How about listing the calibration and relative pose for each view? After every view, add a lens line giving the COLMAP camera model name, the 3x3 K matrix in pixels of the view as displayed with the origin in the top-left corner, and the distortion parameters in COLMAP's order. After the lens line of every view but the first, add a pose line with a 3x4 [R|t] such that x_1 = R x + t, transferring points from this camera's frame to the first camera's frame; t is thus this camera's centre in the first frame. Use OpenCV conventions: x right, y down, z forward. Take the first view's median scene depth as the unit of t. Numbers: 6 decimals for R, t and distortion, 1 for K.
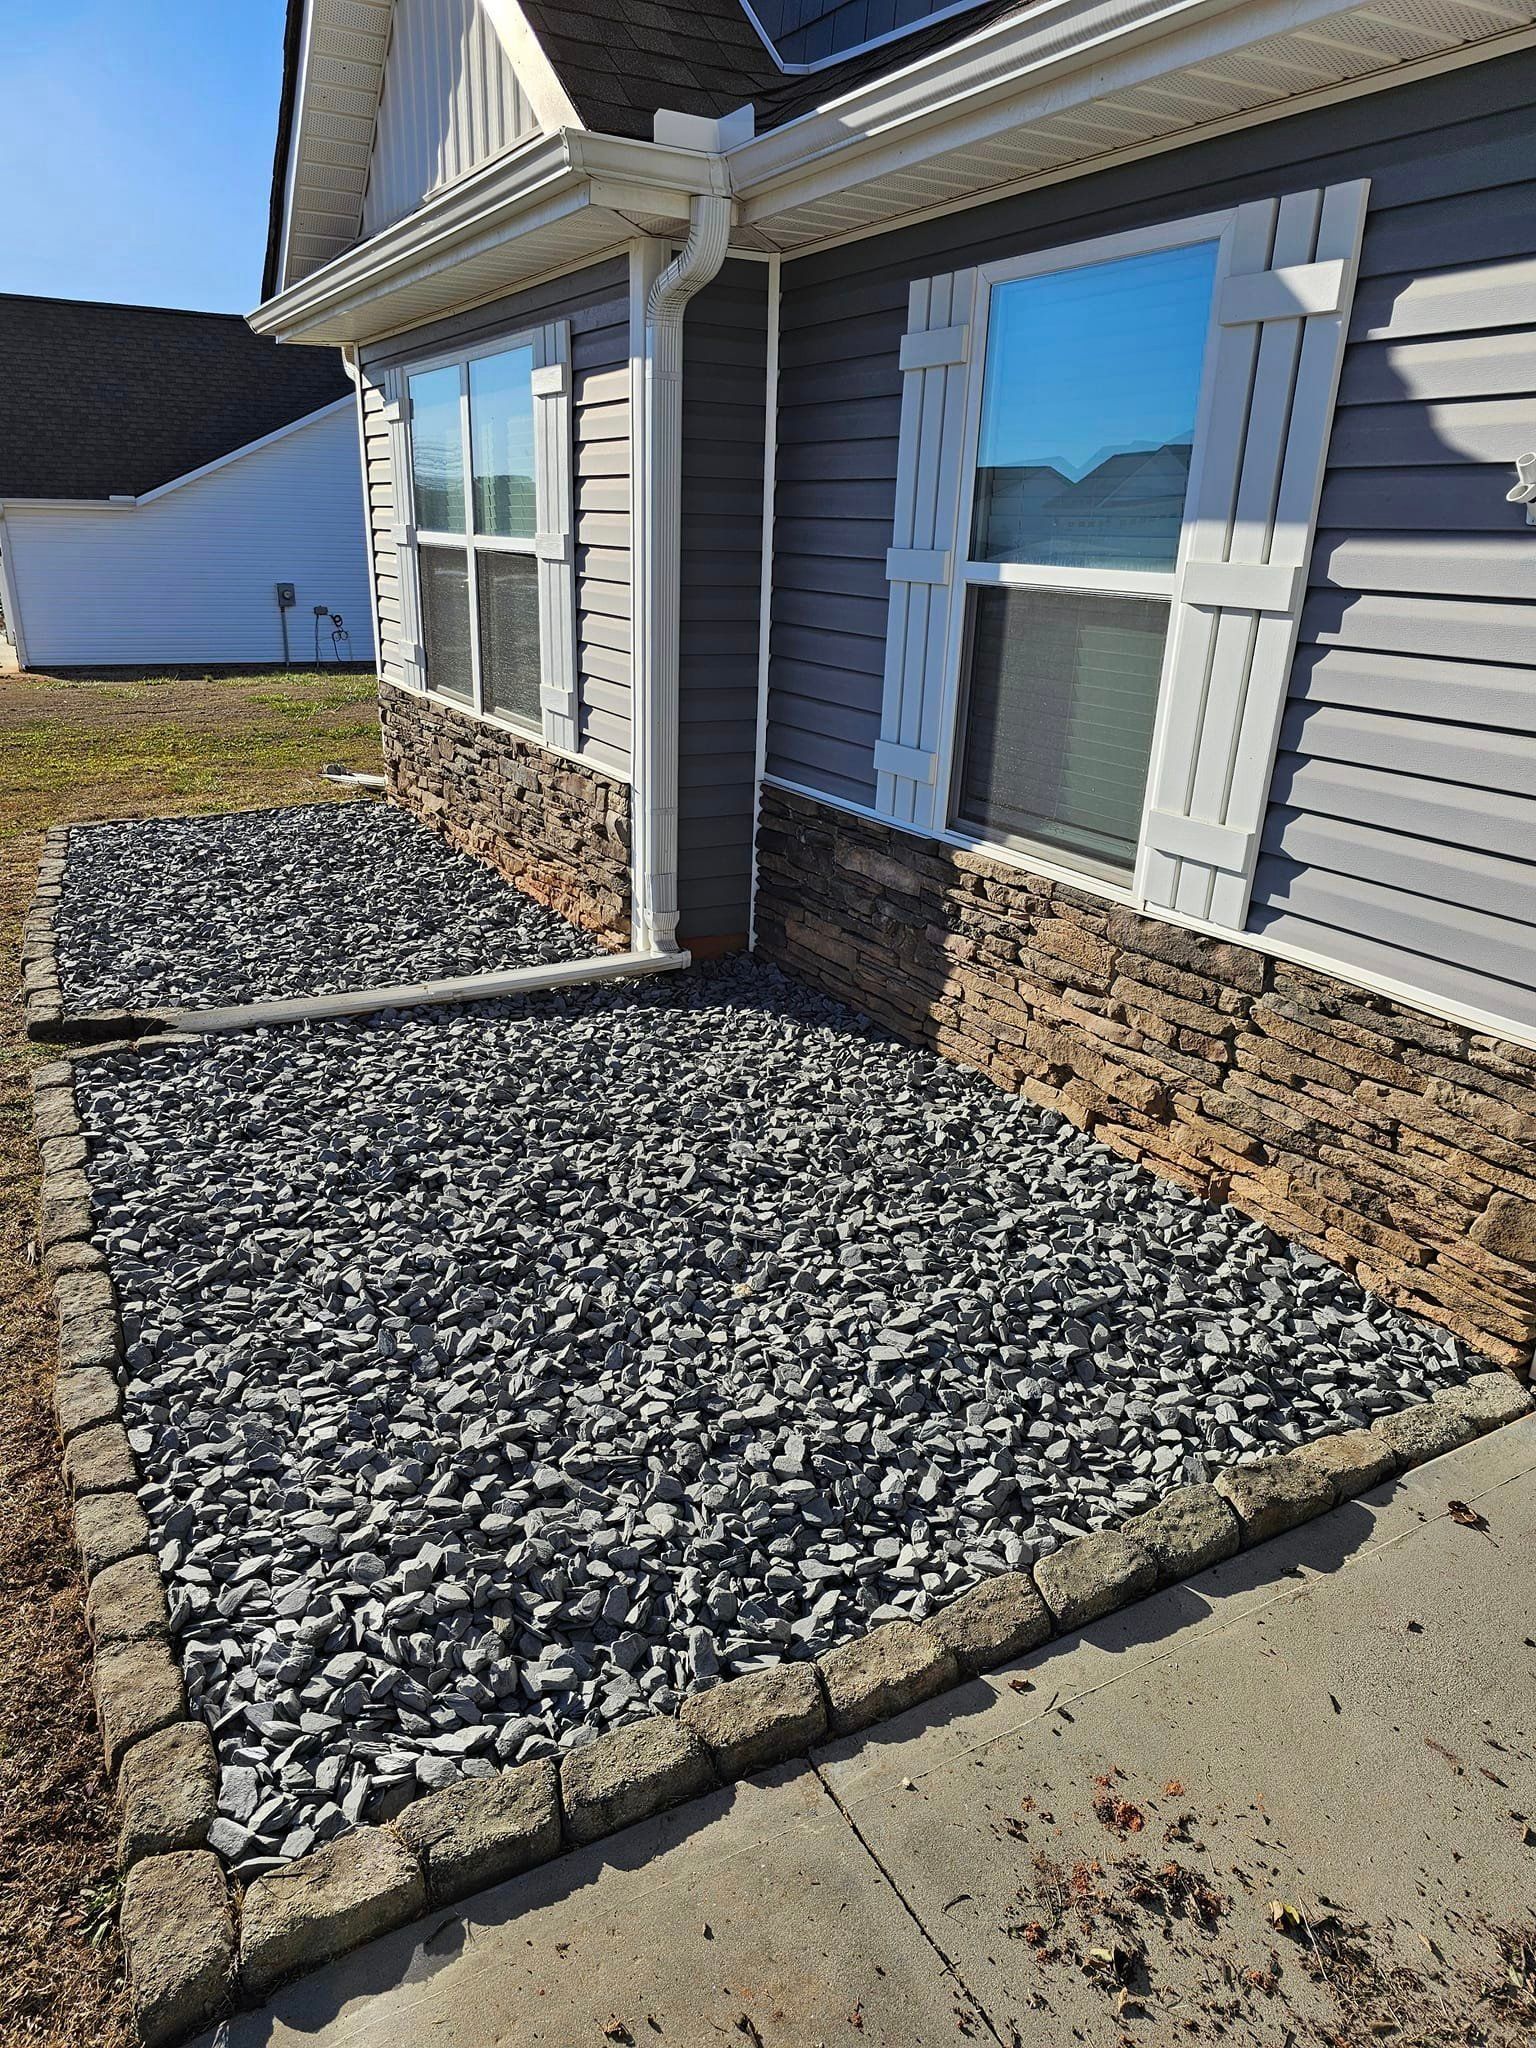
lens RADIAL K [[1386.7, 0, 763.0], [0, 1386.7, 1068.2], [0, 0, 1]] dist [0.006035, -0.001881]
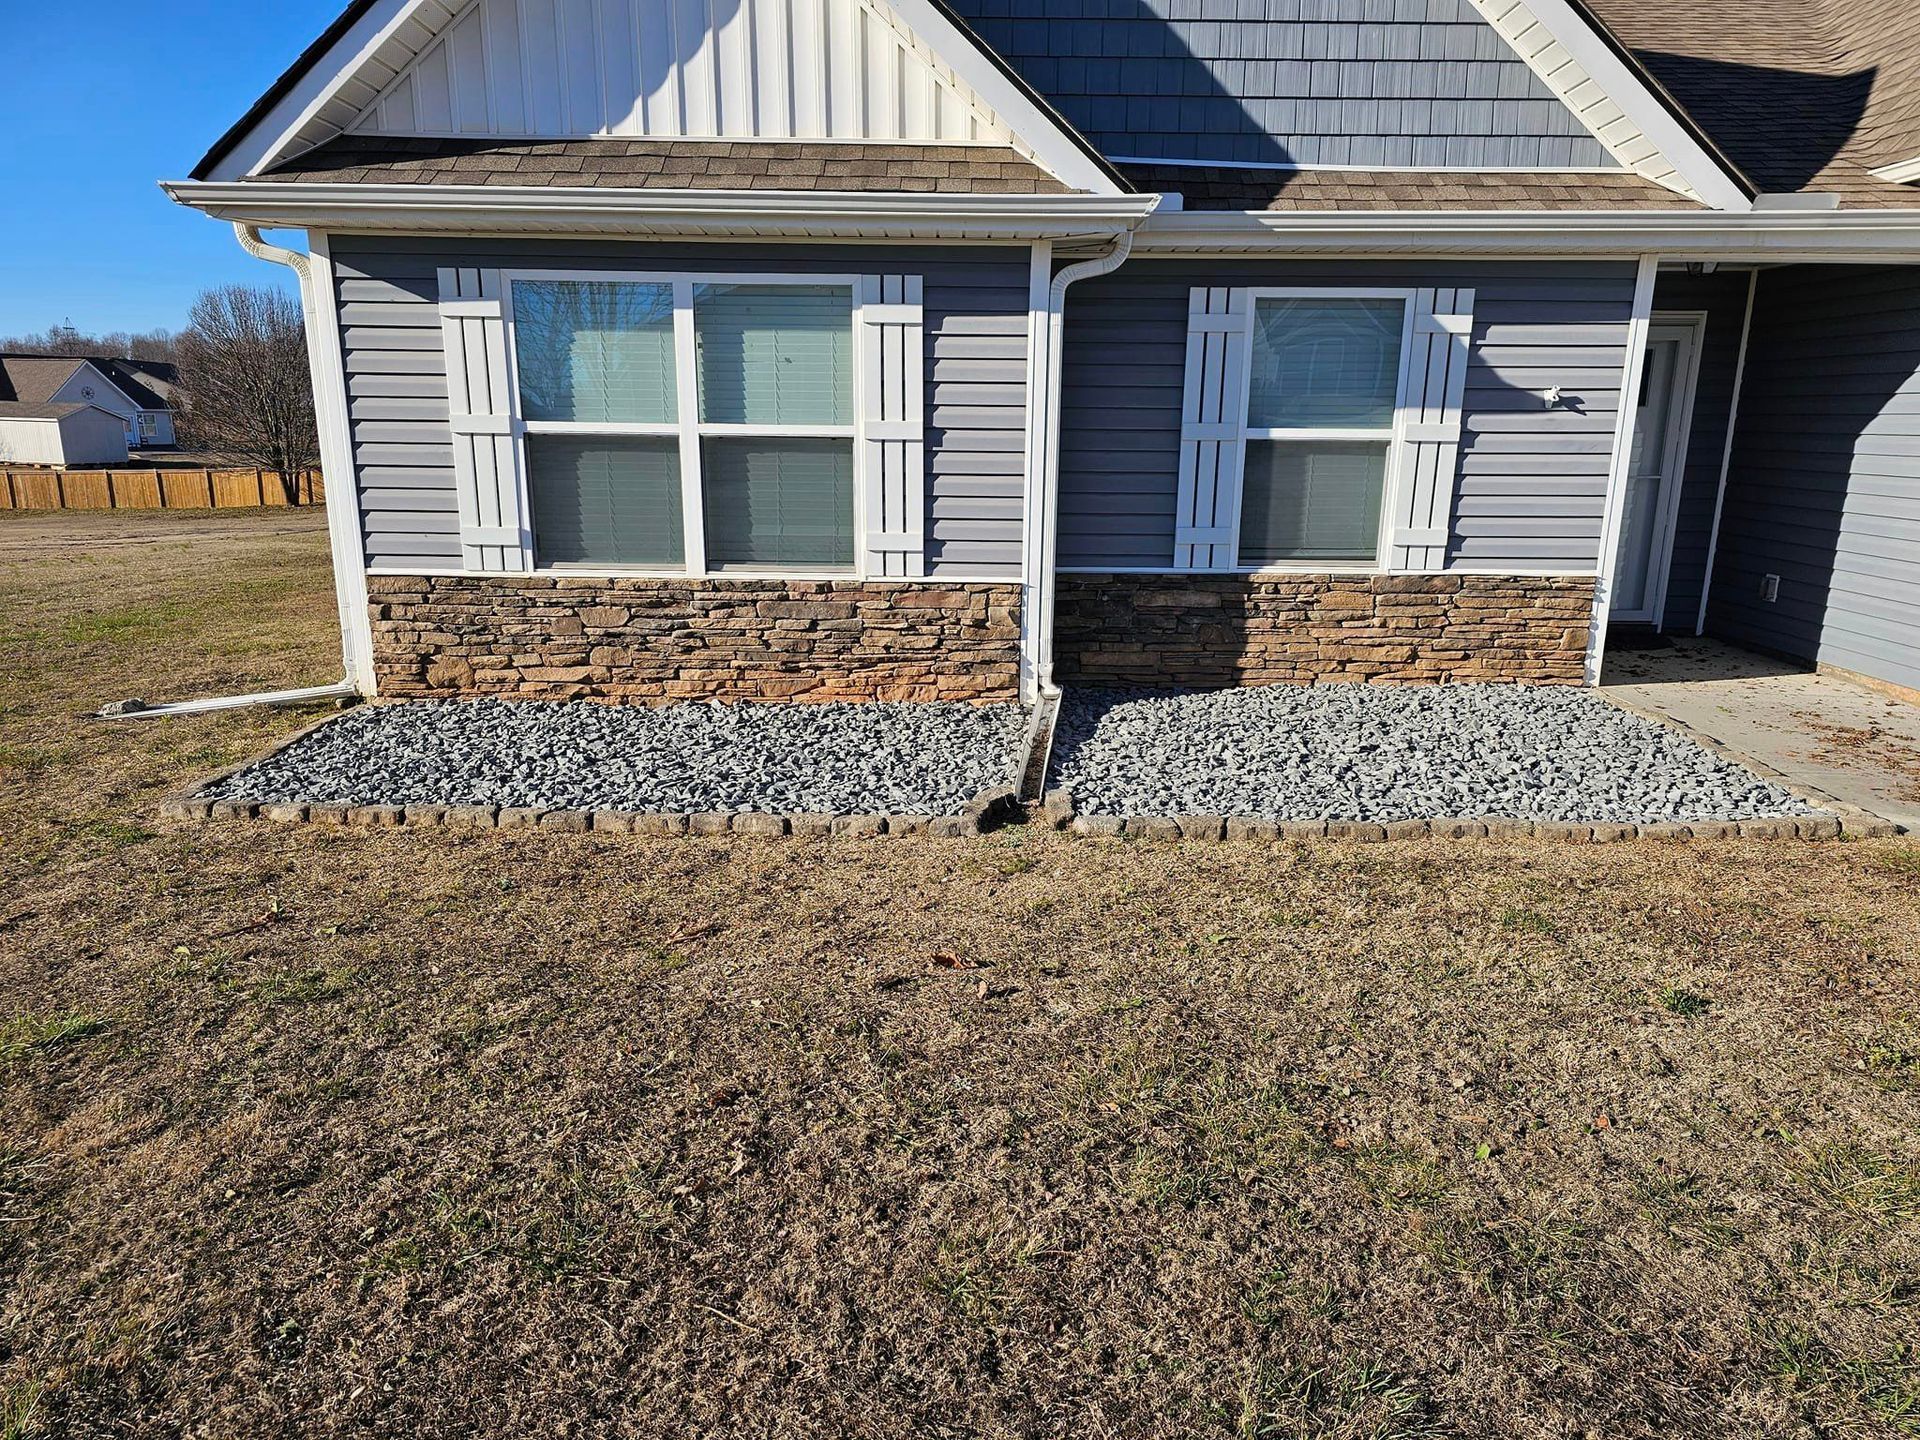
lens RADIAL K [[1256.8, 0, 960.0], [0, 1256.8, 720.0], [0, 0, 1]] dist [0.032268, 0.000755]
pose [[0.461466, -0.237055, 0.854900, -1.654973], [0.325934, 0.941550, 0.085146, -0.260326], [-0.825116, 0.239349, 0.511757, 0.519289]]
